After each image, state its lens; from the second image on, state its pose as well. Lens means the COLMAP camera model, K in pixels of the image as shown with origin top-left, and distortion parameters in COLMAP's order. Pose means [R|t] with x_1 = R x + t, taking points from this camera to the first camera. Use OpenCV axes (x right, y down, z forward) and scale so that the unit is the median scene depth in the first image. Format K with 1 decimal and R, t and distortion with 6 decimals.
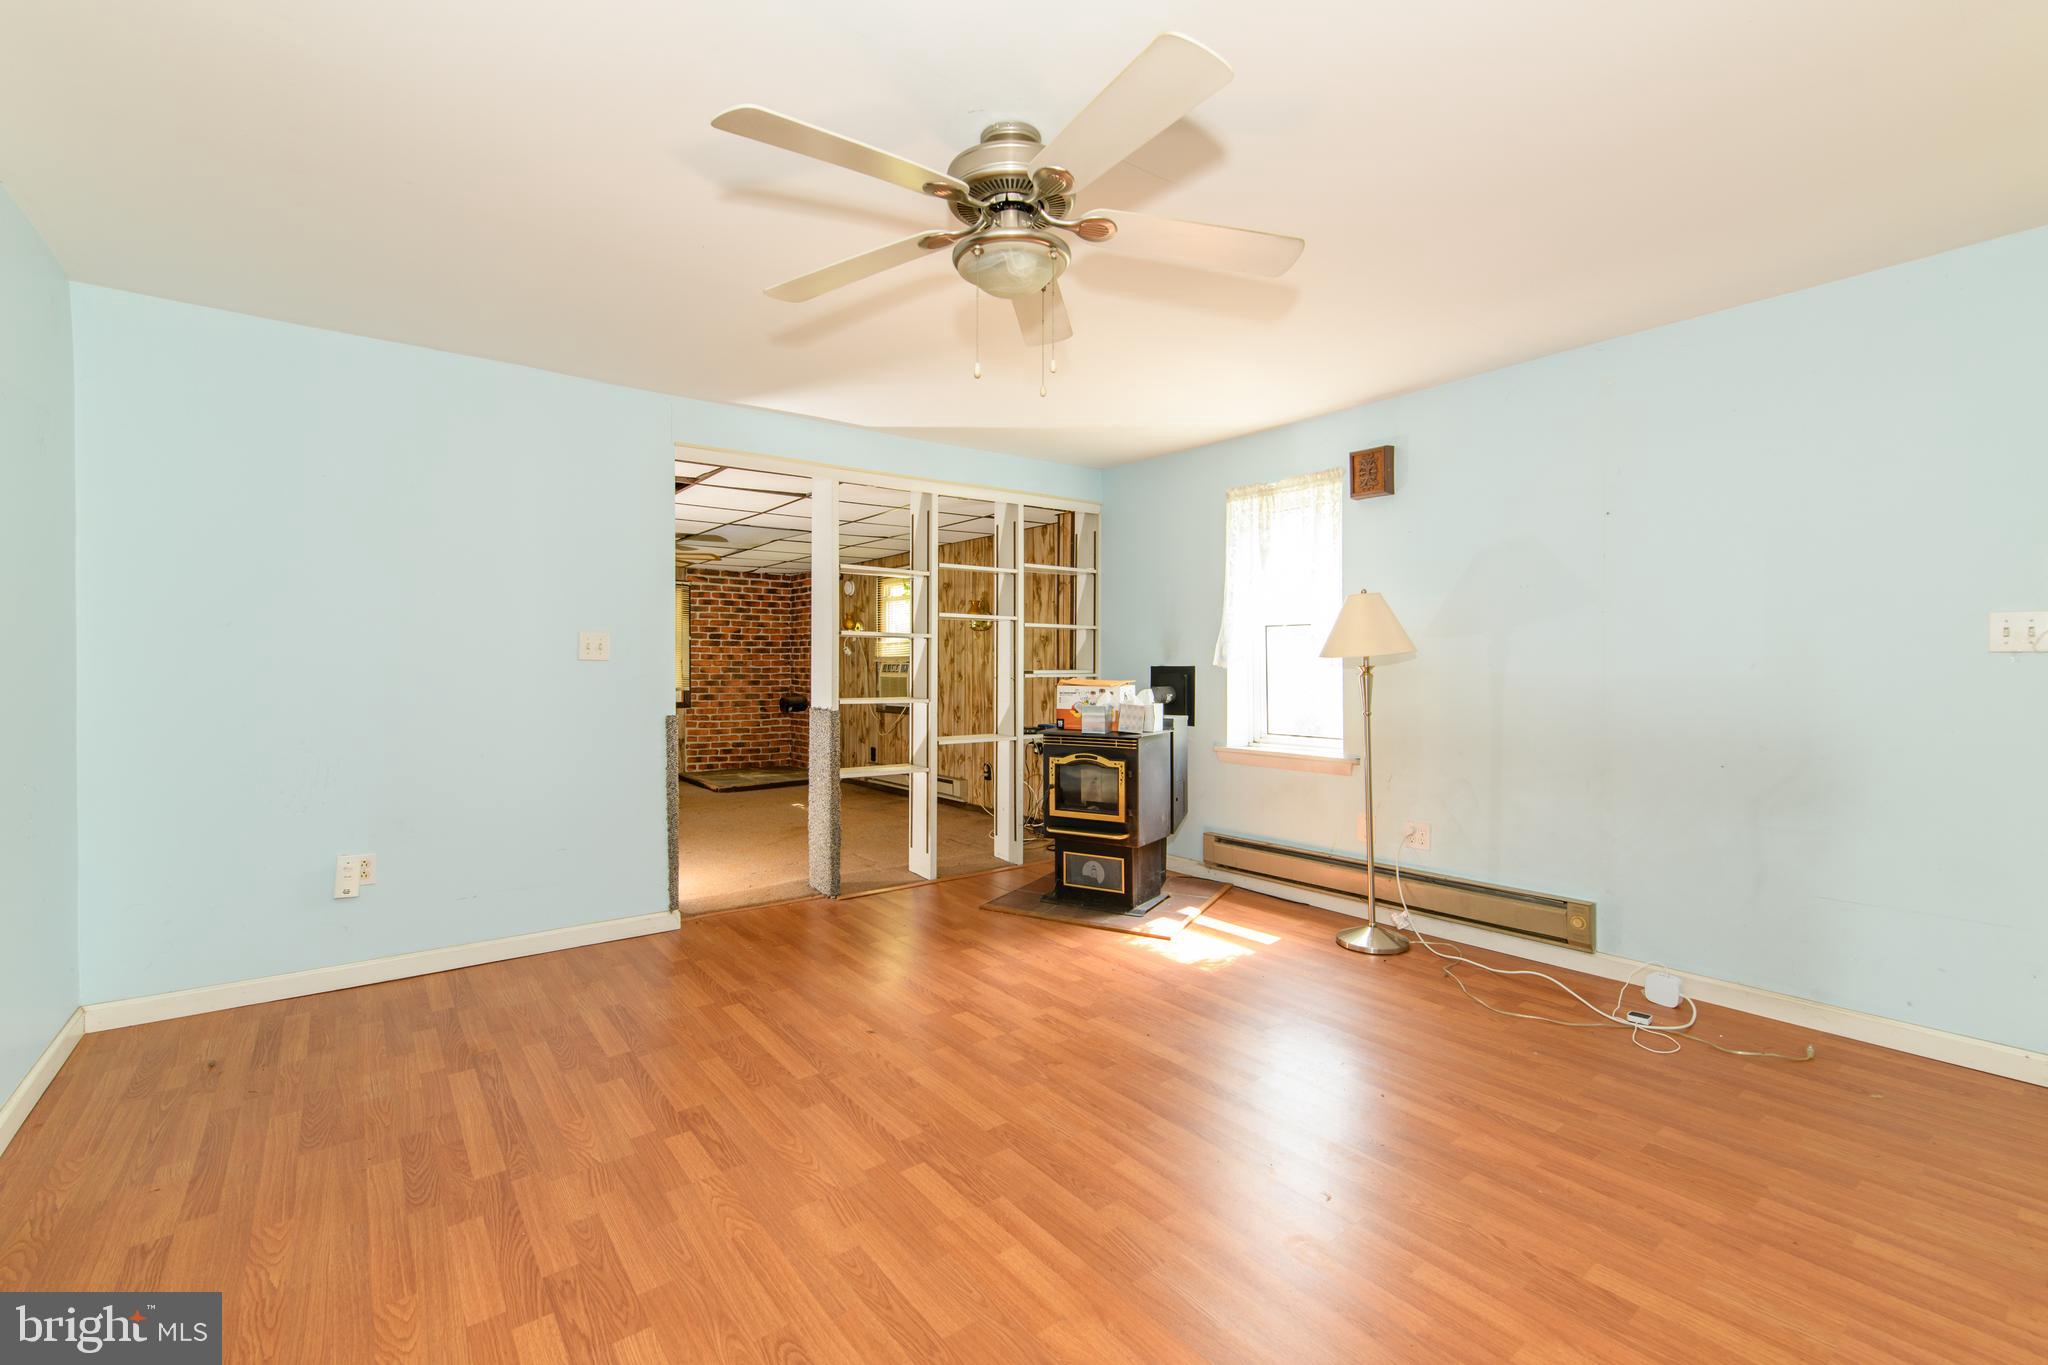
lens RADIAL K [[874.9, 0, 1028.7], [0, 874.9, 672.9], [0, 0, 1]] dist [0.000614, -0.000302]
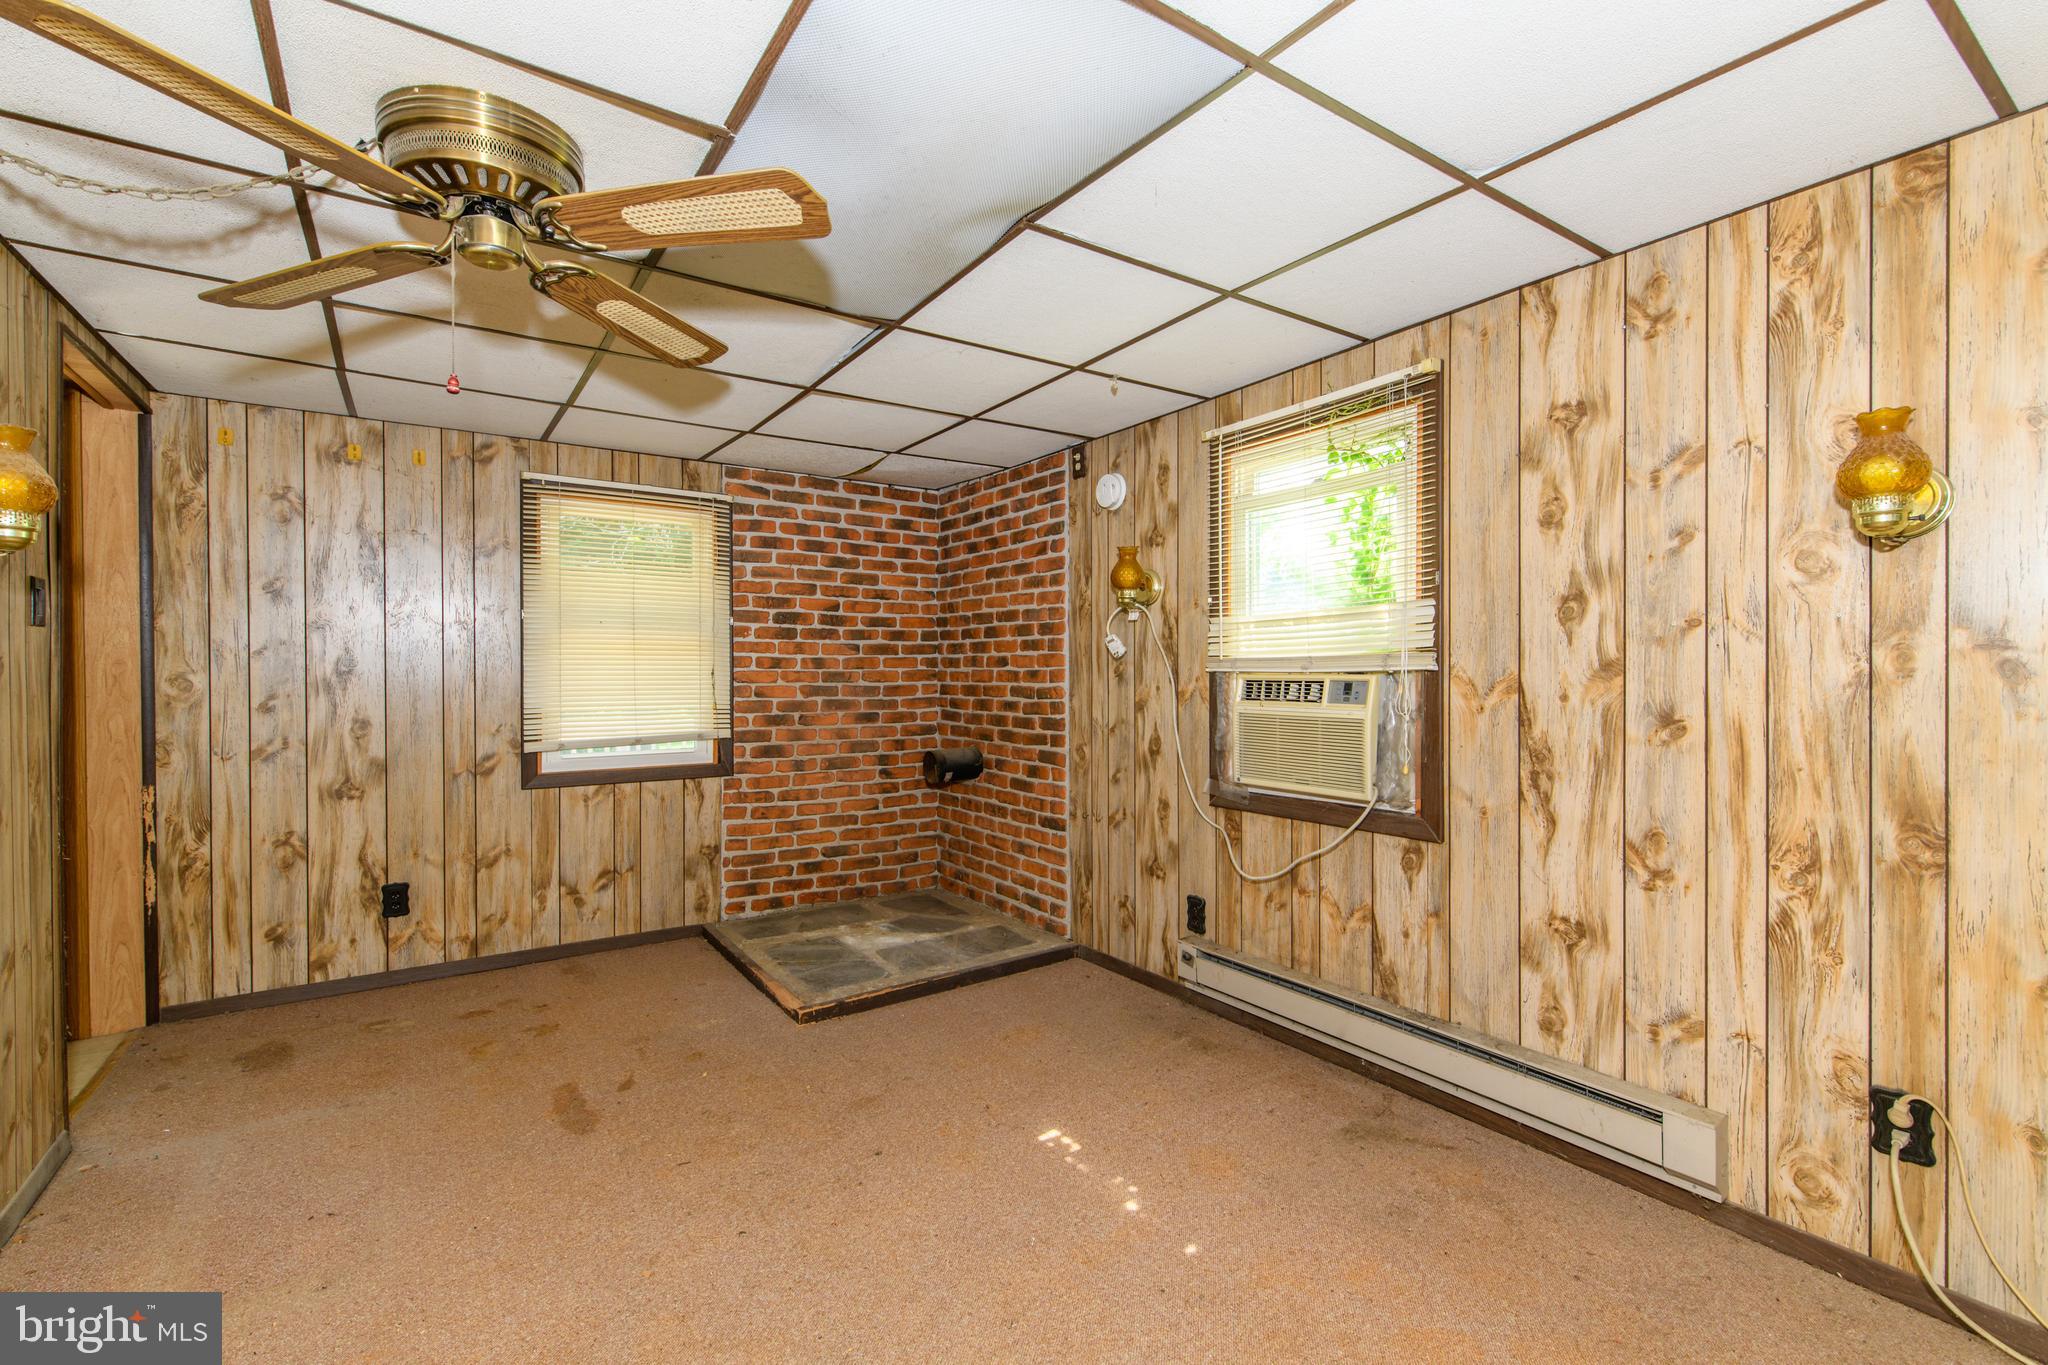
lens RADIAL K [[874.9, 0, 1028.7], [0, 874.9, 672.9], [0, 0, 1]] dist [0.000614, -0.000302]
pose [[0.997892, -0.004663, -0.064726, -0.200151], [0.004088, 0.999951, -0.009010, -0.008348], [0.064765, 0.008726, 0.997862, 0.545856]]
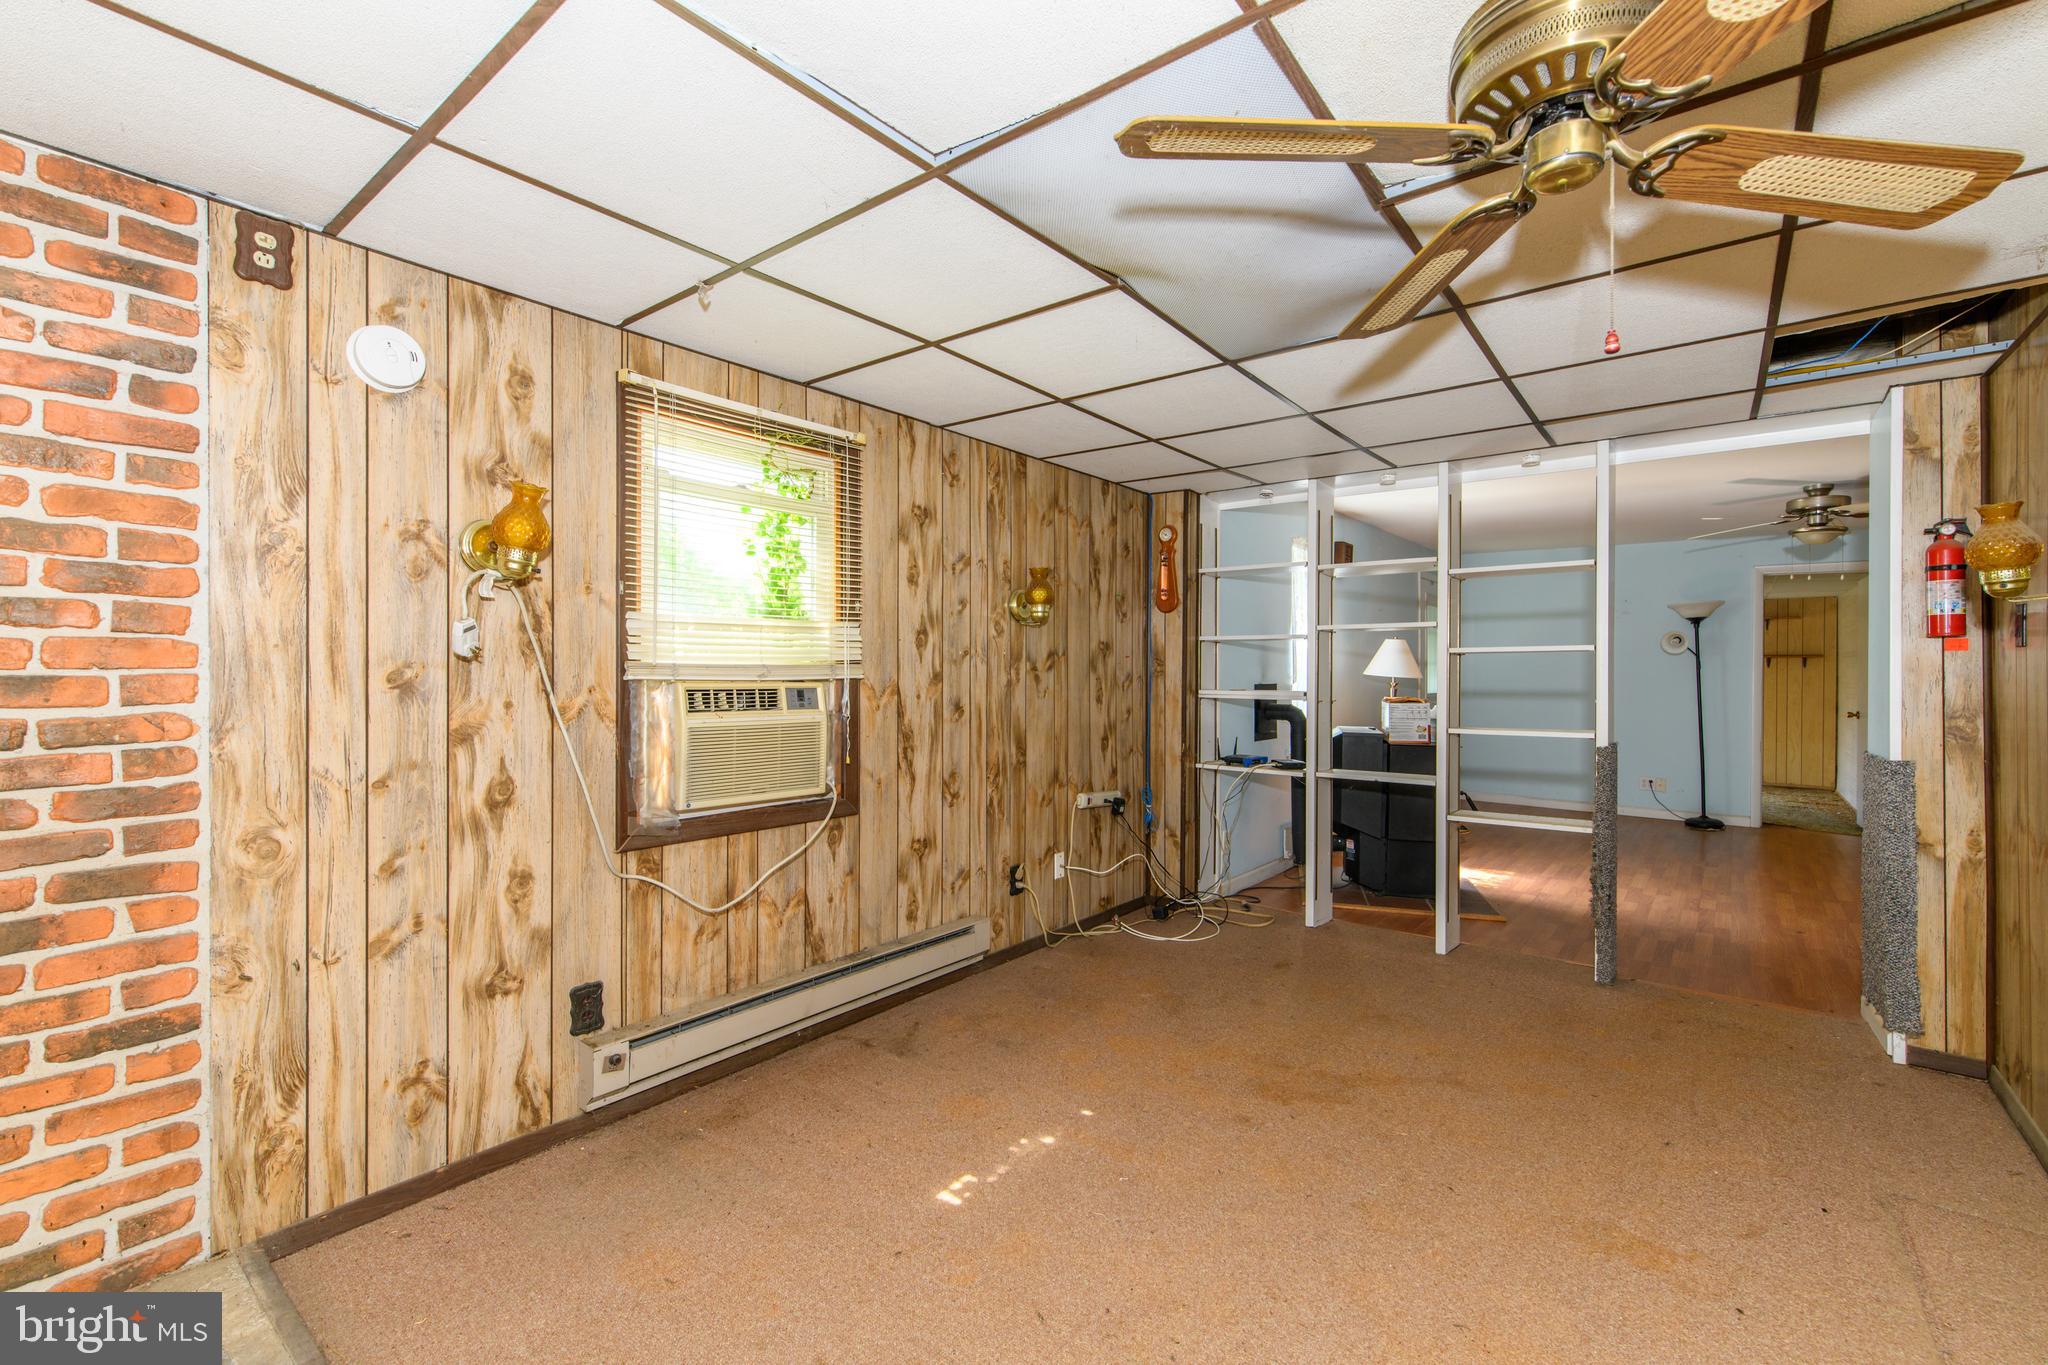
lens RADIAL K [[870.7, 0, 1027.9], [0, 870.7, 672.2], [0, 0, 1]] dist [0.000815, -0.000592]
pose [[-0.223206, -0.001171, 0.974771, -0.427689], [0.004317, 0.999988, 0.002189, -0.013823], [-0.974762, 0.004697, -0.223198, 0.819673]]
